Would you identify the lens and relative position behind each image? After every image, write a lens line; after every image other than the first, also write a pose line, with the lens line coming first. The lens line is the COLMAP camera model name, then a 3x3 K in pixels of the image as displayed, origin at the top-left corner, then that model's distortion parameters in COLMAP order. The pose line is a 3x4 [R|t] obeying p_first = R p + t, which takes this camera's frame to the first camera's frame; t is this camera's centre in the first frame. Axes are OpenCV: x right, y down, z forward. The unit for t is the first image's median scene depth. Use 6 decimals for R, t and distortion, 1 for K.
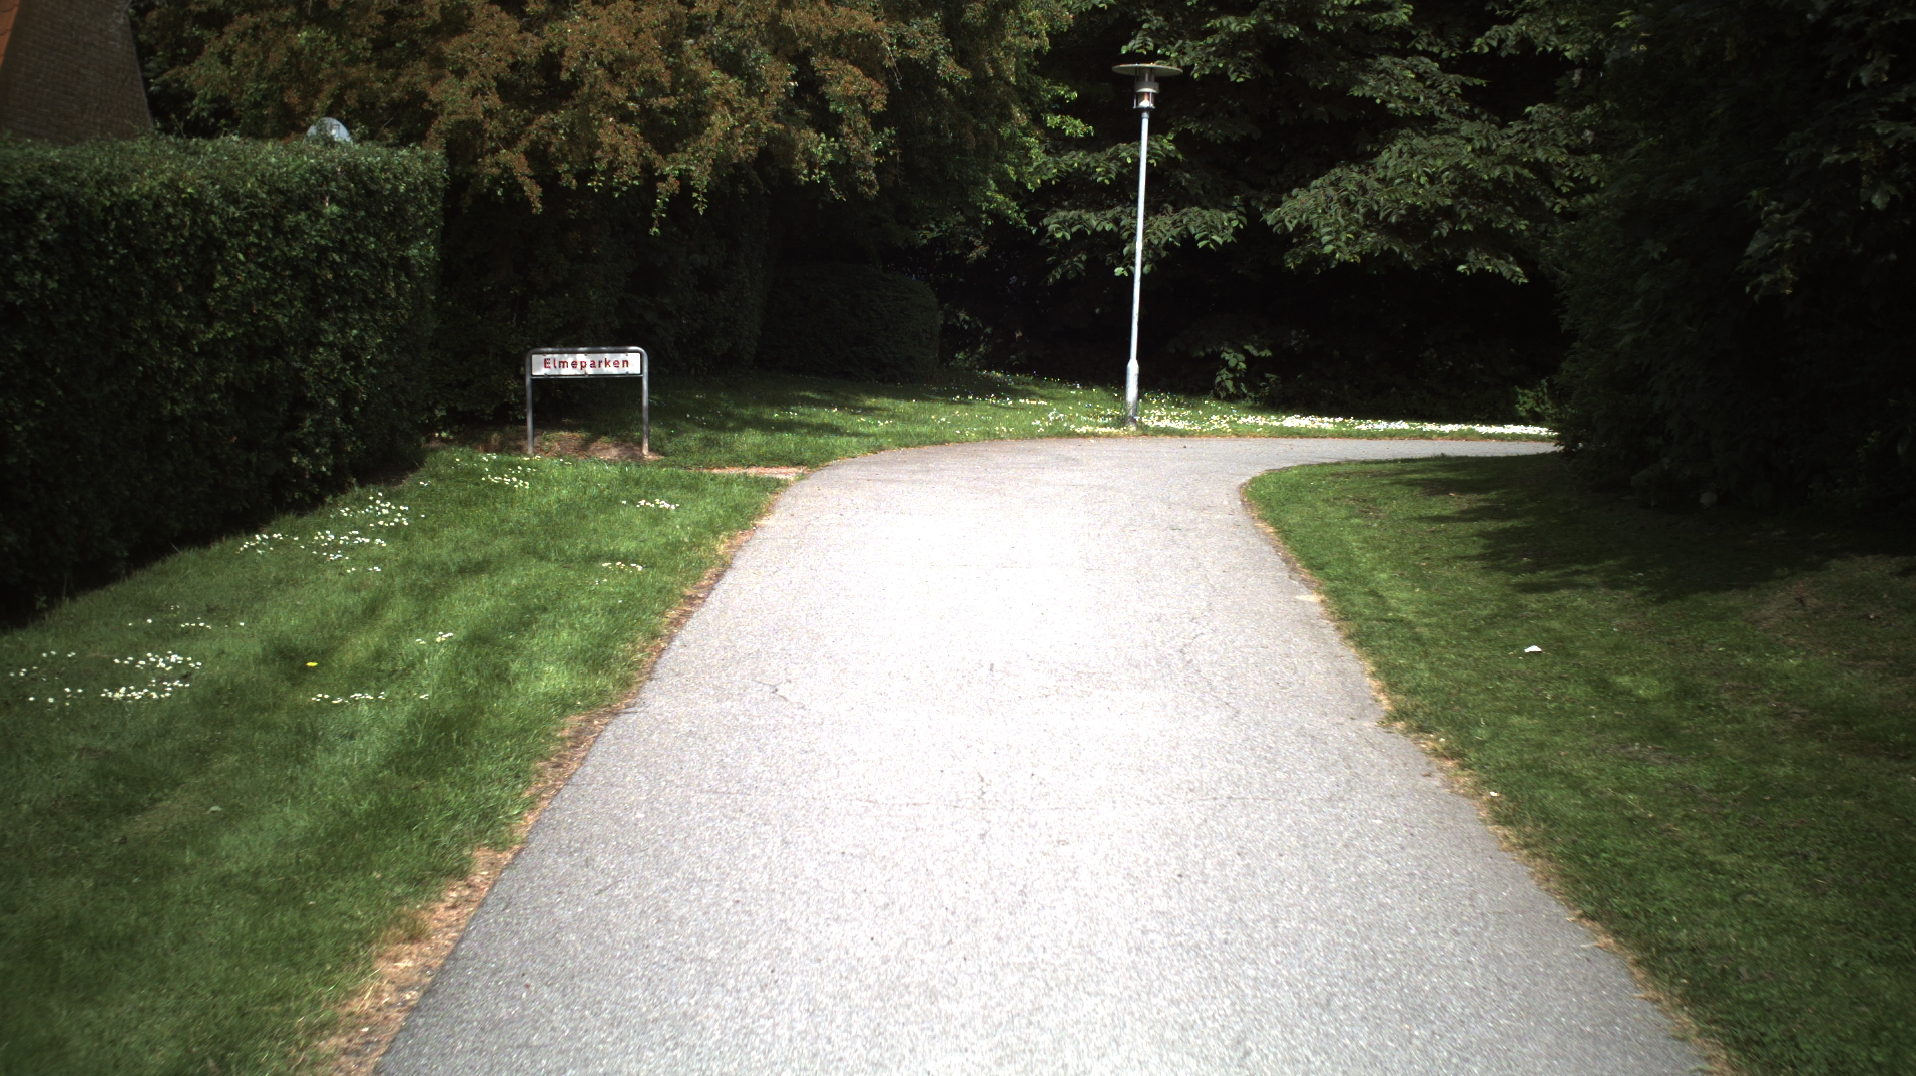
lens RADIAL K [[3379.3, 0, 958.0], [0, 3379.3, 538.5], [0, 0, 1]] dist [-0.262354, 0.000000]
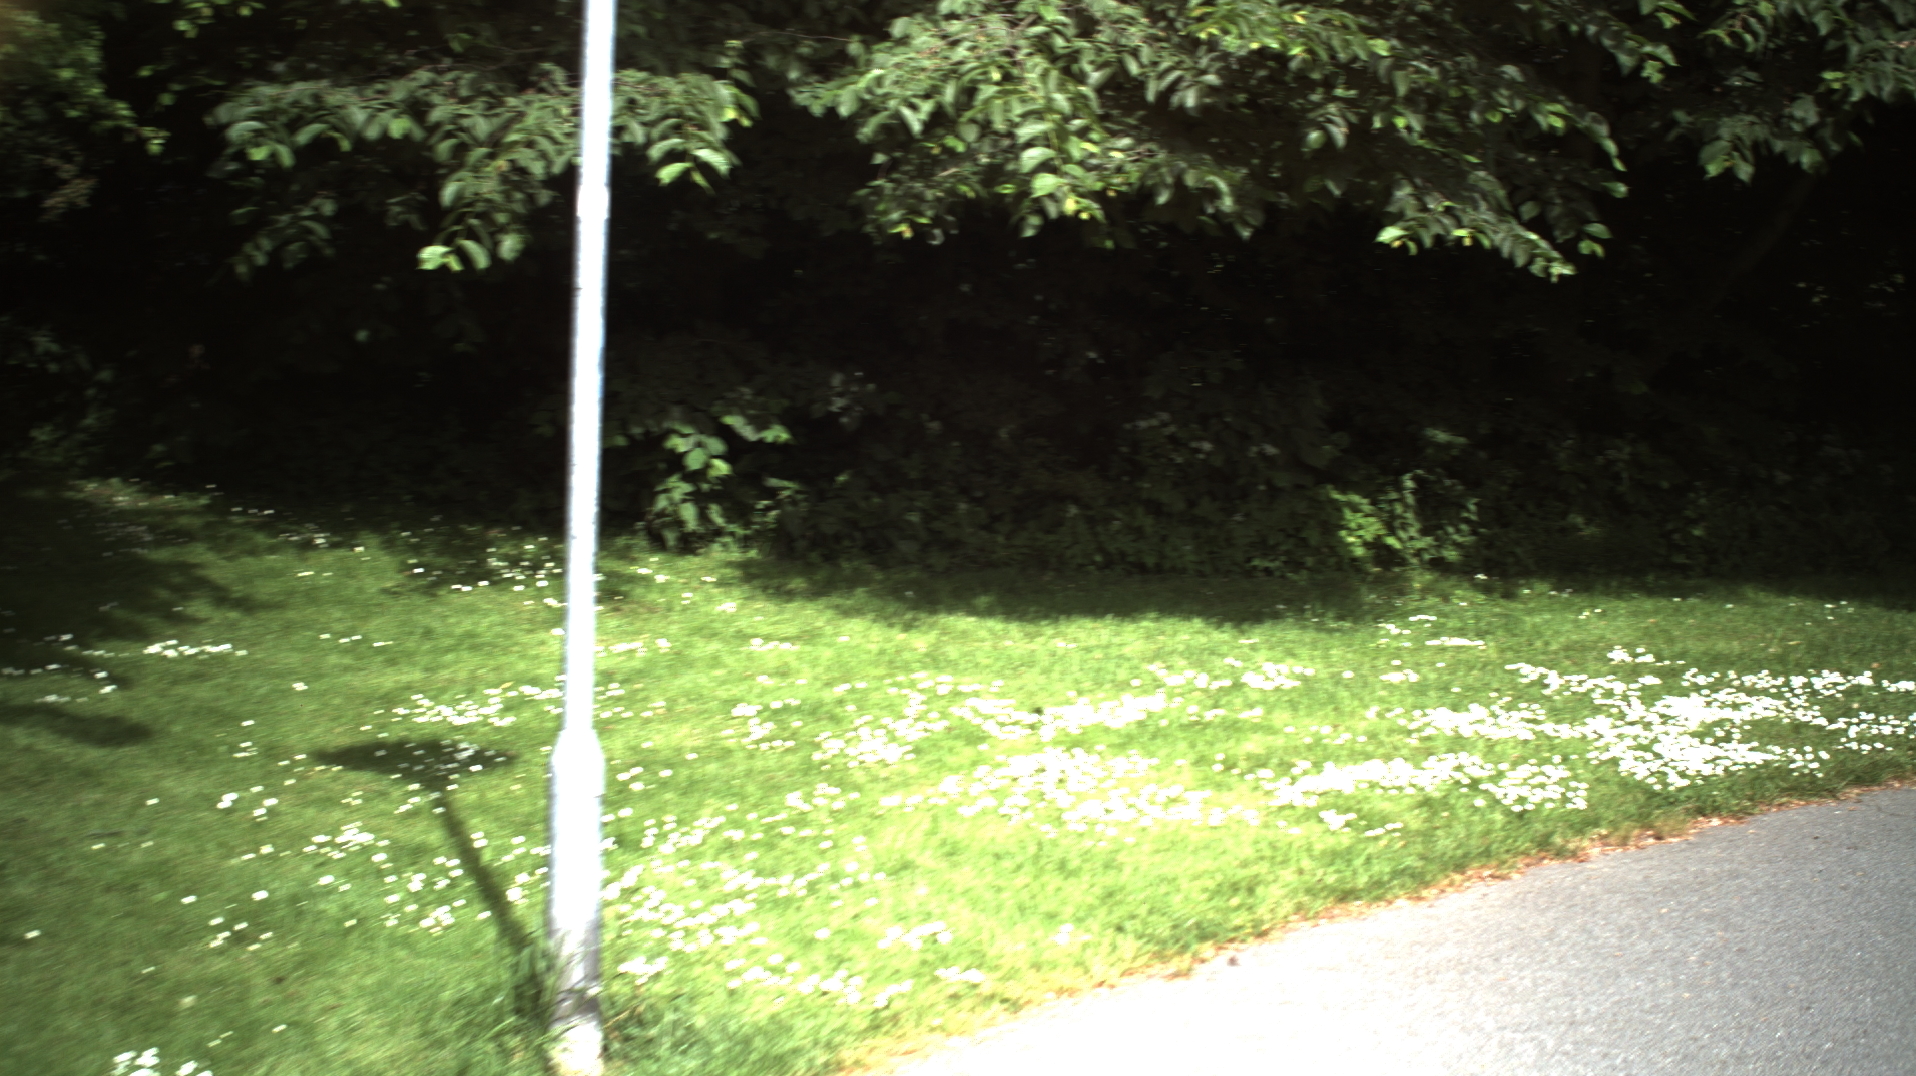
lens RADIAL K [[3379.3, 0, 974.2], [0, 3379.3, 531.0], [0, 0, 1]] dist [-0.262354, 0.000000]
pose [[0.973459, -0.026547, 0.227315, 0.031539], [0.020587, 0.999380, 0.028551, -0.080828], [-0.227932, -0.023114, 0.973403, 0.885328]]
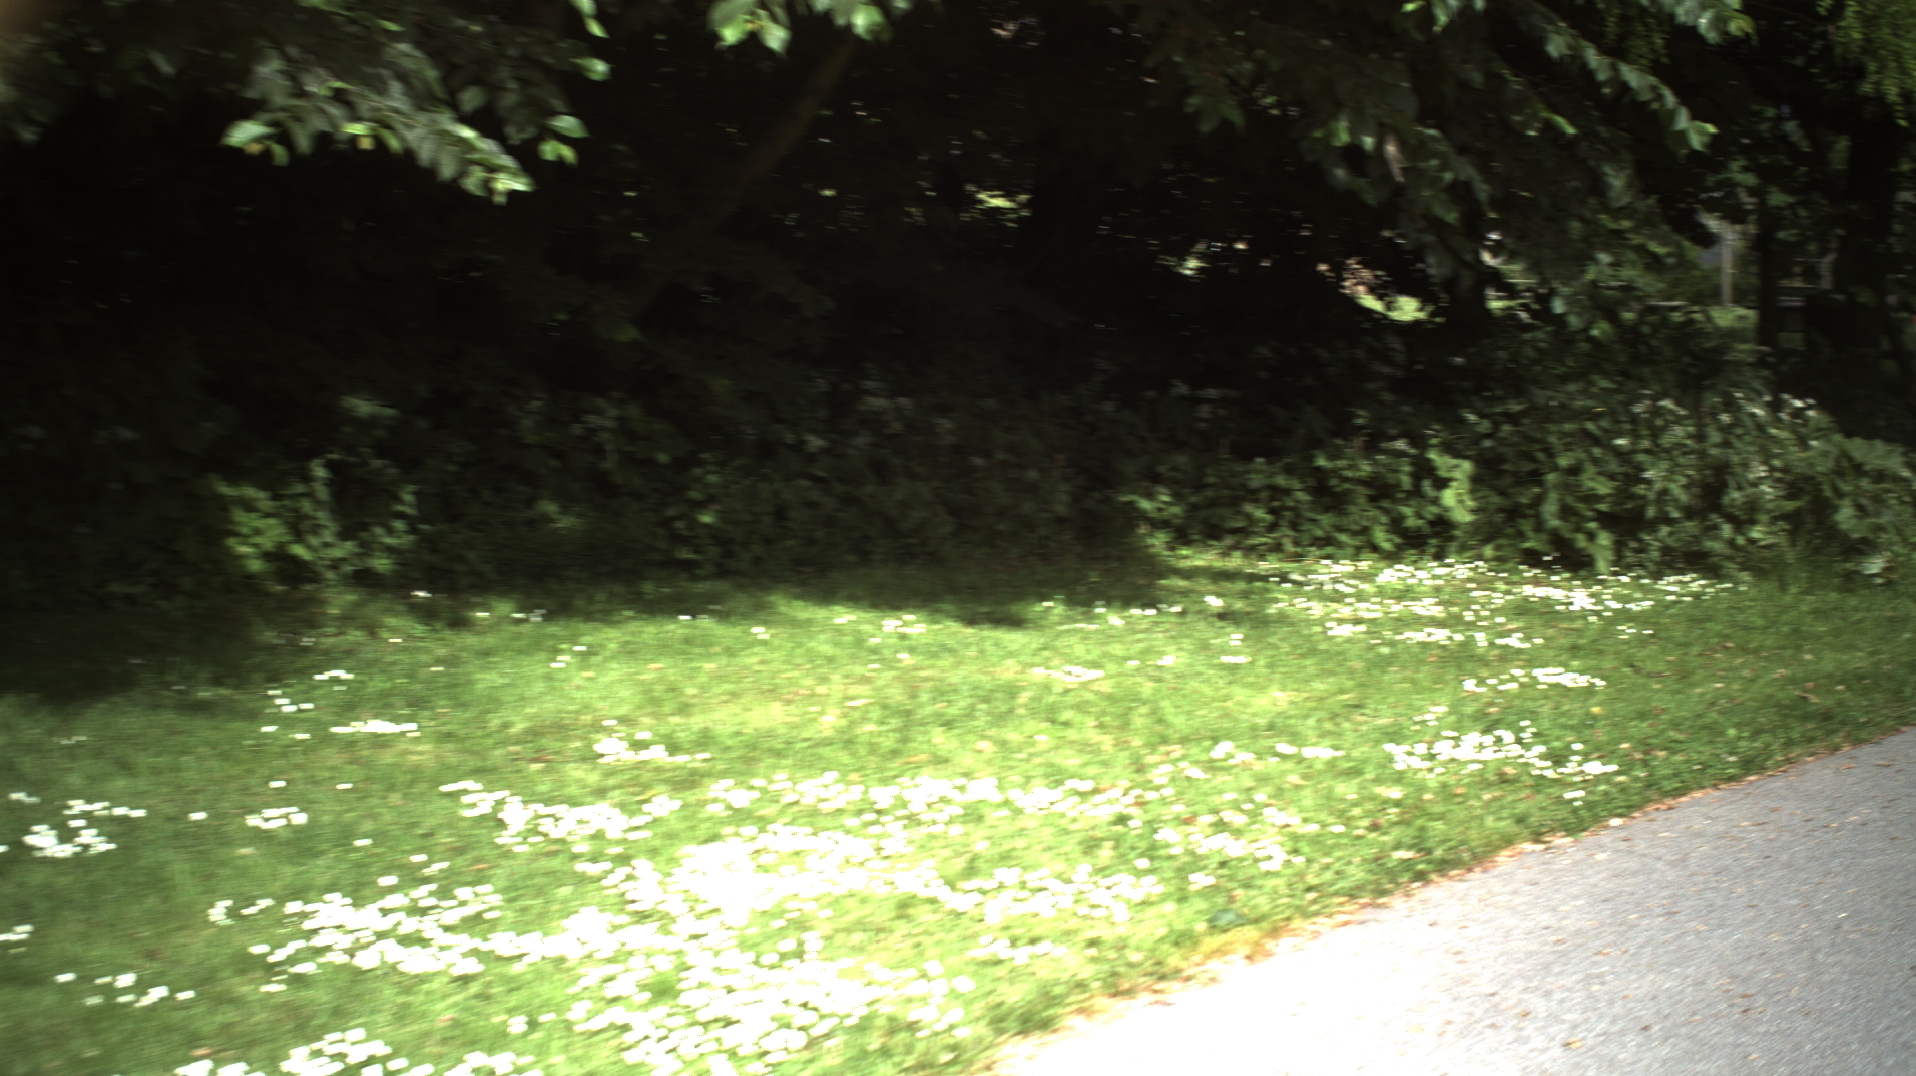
lens RADIAL K [[3379.3, 0, 949.0], [0, 3379.3, 525.0], [0, 0, 1]] dist [-0.262354, 0.000000]
pose [[0.865169, -0.063083, 0.497497, 0.101747], [0.035621, 0.997281, 0.064510, -0.089844], [-0.500213, -0.038091, 0.865064, 1.042732]]
